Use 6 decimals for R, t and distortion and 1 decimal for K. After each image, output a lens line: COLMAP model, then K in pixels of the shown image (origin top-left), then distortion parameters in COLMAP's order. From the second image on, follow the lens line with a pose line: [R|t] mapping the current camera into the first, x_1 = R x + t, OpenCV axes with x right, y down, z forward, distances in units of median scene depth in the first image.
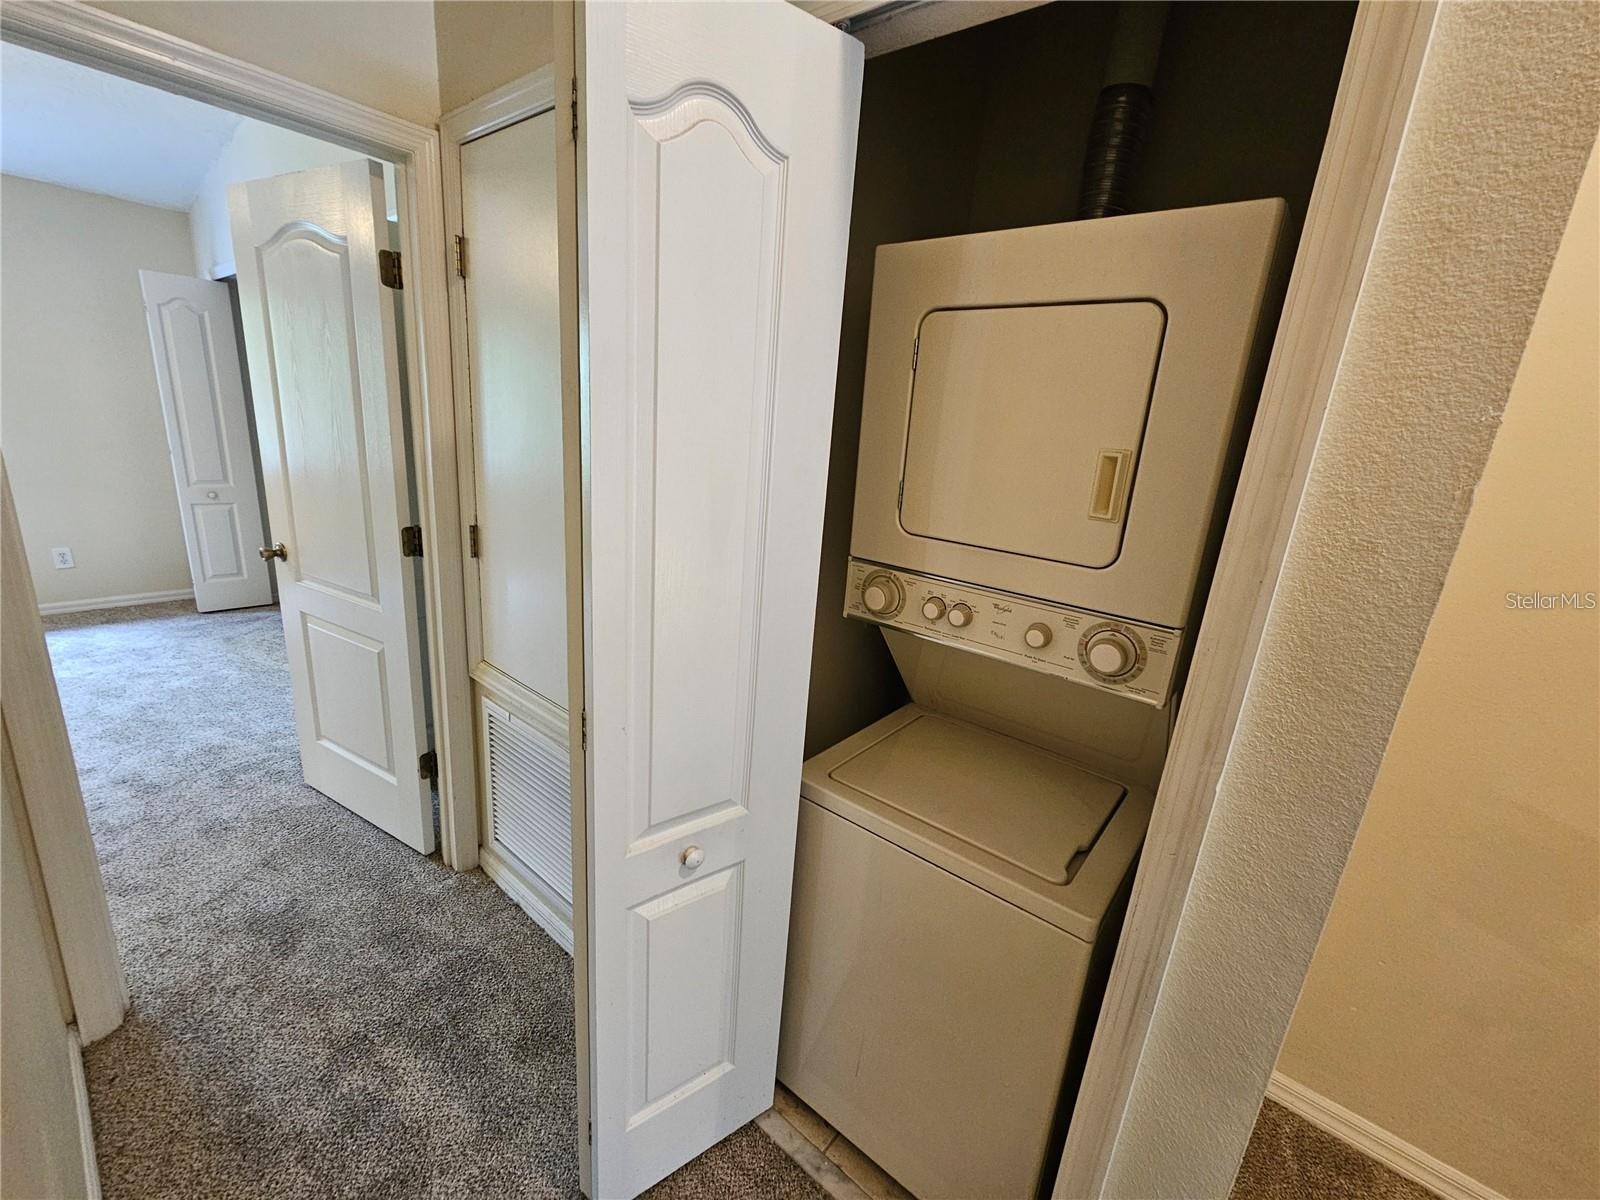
lens RADIAL K [[649.9, 0, 800.9], [0, 649.9, 602.0], [0, 0, 1]] dist [0.000139, 0.000391]
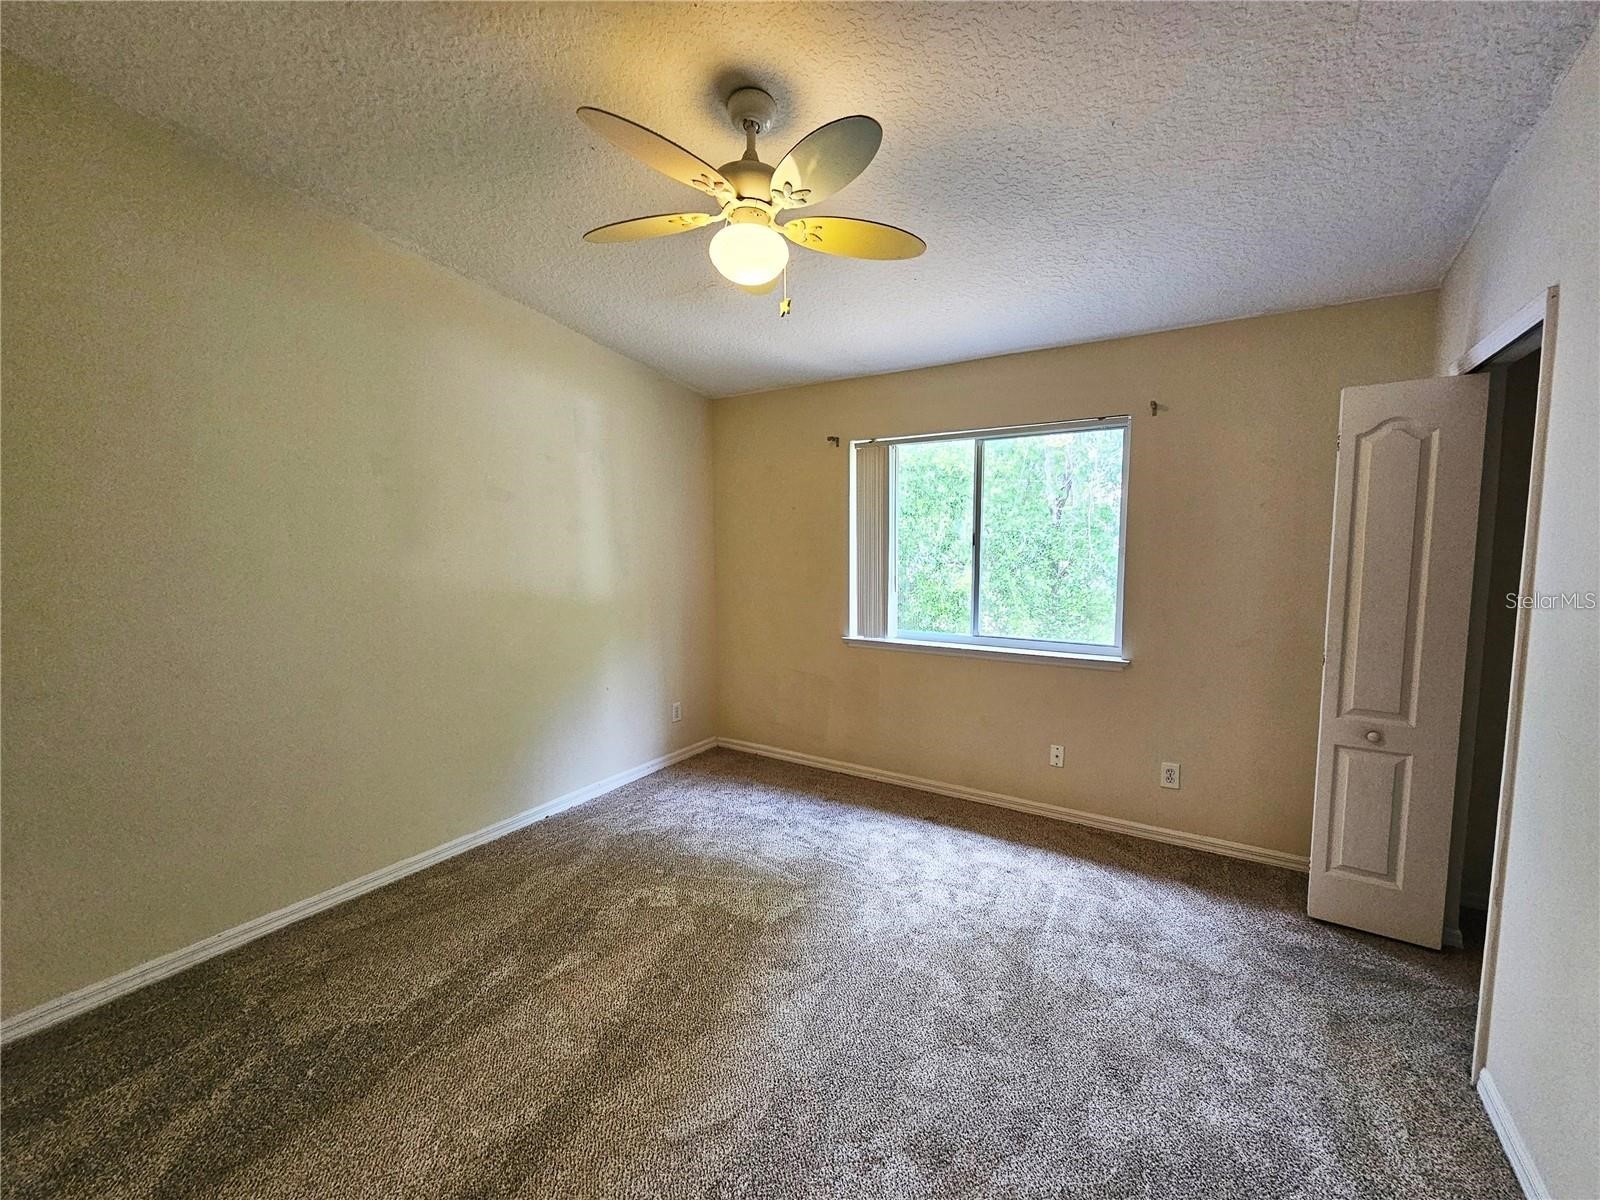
lens RADIAL K [[649.9, 0, 800.4], [0, 649.9, 600.6], [0, 0, 1]] dist [0.000139, 0.000391]
pose [[0.107725, 0.007794, -0.994150, -0.399764], [-0.249387, 0.968209, -0.019433, -0.148261], [0.962394, 0.250022, 0.106244, 0.432575]]
